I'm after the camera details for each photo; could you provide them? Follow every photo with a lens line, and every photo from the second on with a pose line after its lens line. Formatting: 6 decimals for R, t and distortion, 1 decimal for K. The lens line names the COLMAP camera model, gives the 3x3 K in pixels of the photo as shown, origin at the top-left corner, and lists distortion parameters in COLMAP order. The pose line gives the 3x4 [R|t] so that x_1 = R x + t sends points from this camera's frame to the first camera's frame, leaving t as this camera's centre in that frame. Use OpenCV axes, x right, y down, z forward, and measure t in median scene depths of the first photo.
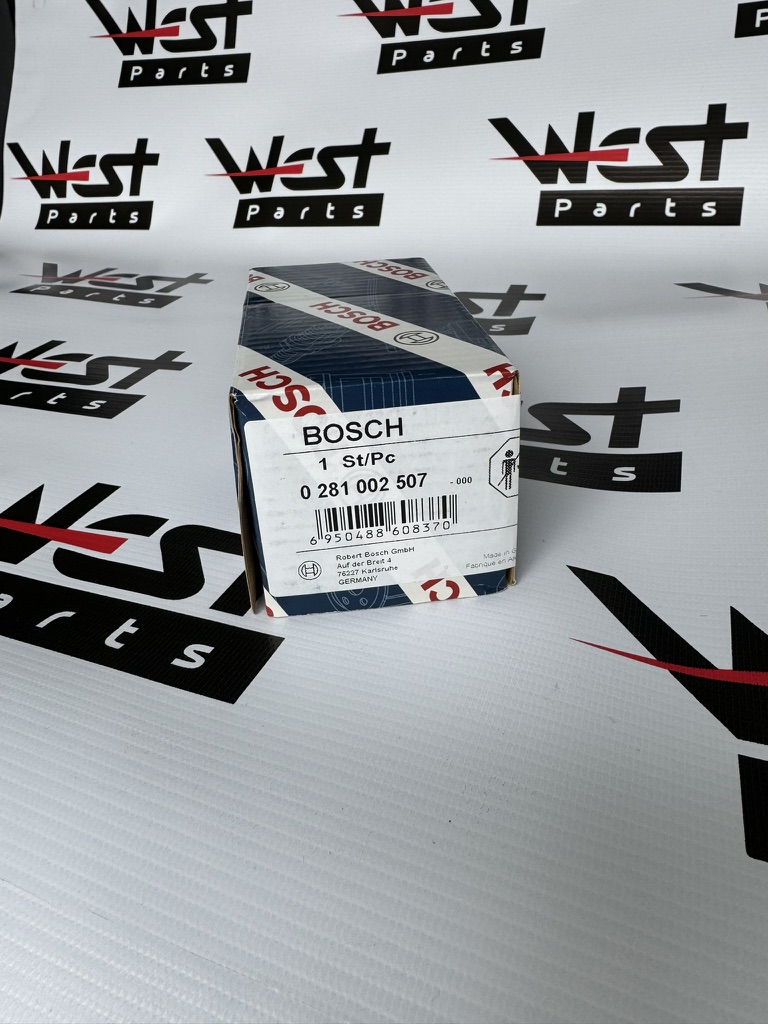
lens RADIAL K [[726.7, 0, 388.1], [0, 726.7, 459.6], [0, 0, 1]] dist [0.027870, 0.002179]
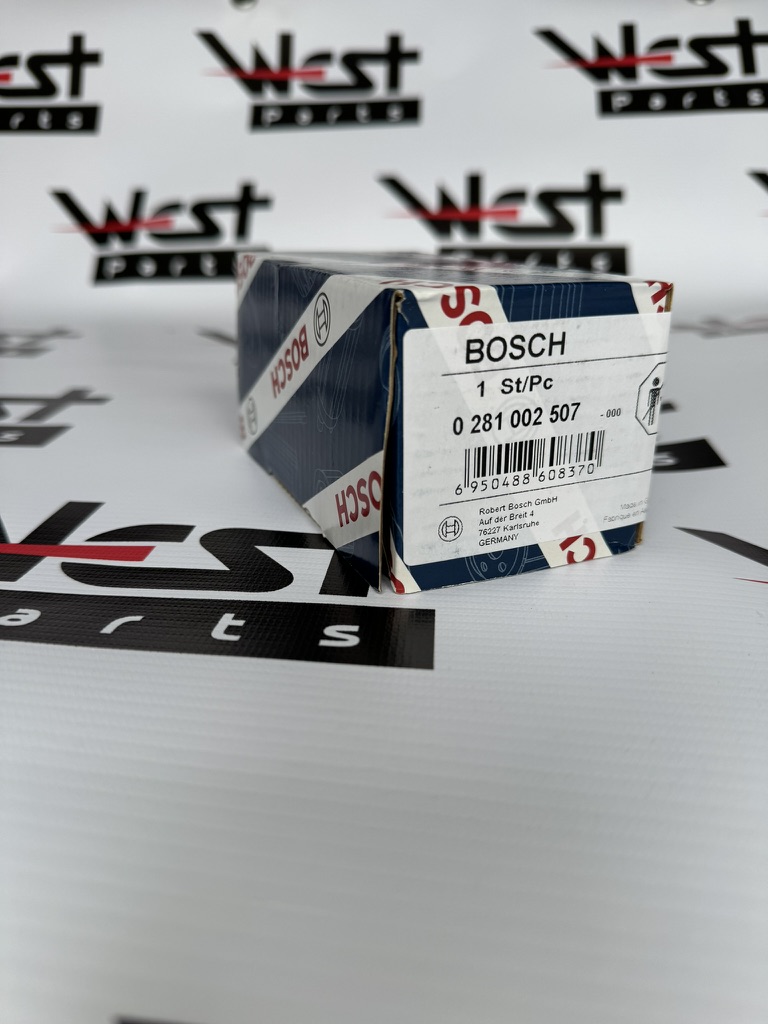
lens RADIAL K [[748.9, 0, 384.4], [0, 748.9, 506.4], [0, 0, 1]] dist [0.115646, -0.174710]
pose [[0.960707, -0.054095, 0.272242, -0.412902], [0.083891, 0.991543, -0.099020, 0.204305], [-0.264584, 0.117968, 0.957120, 0.184411]]
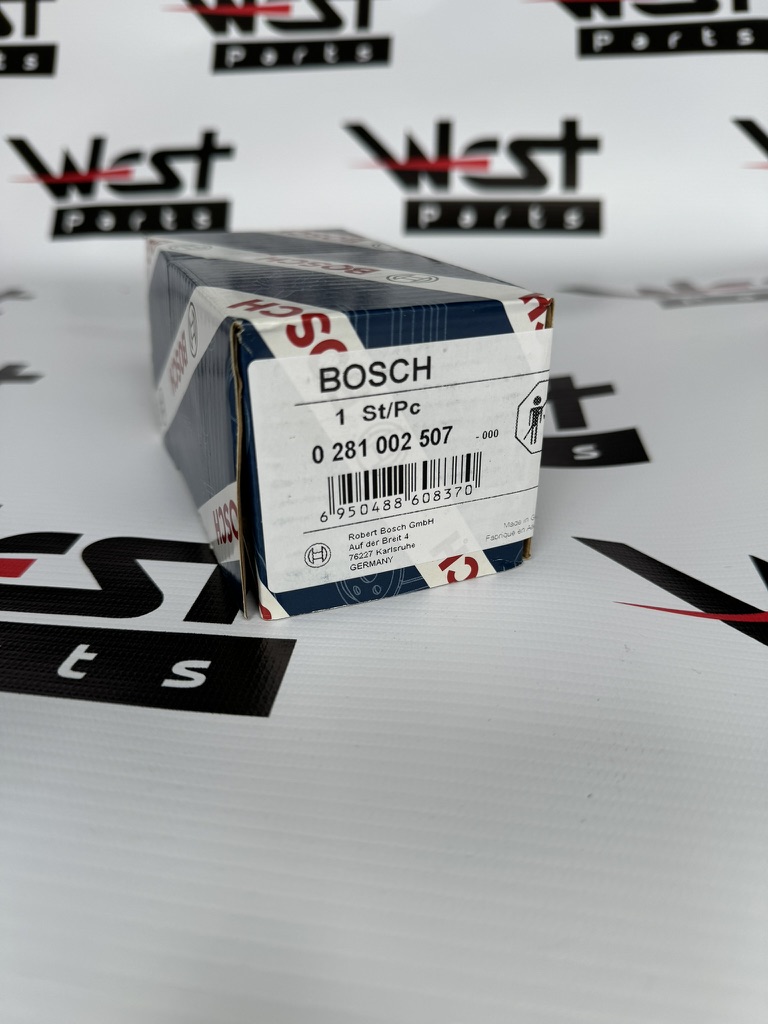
lens RADIAL K [[748.9, 0, 384.4], [0, 748.9, 506.4], [0, 0, 1]] dist [0.115646, -0.174710]
pose [[0.965358, -0.071514, 0.250937, -0.242272], [0.077882, 0.996842, -0.015528, 0.114973], [-0.249034, 0.034533, 0.967879, 0.153081]]
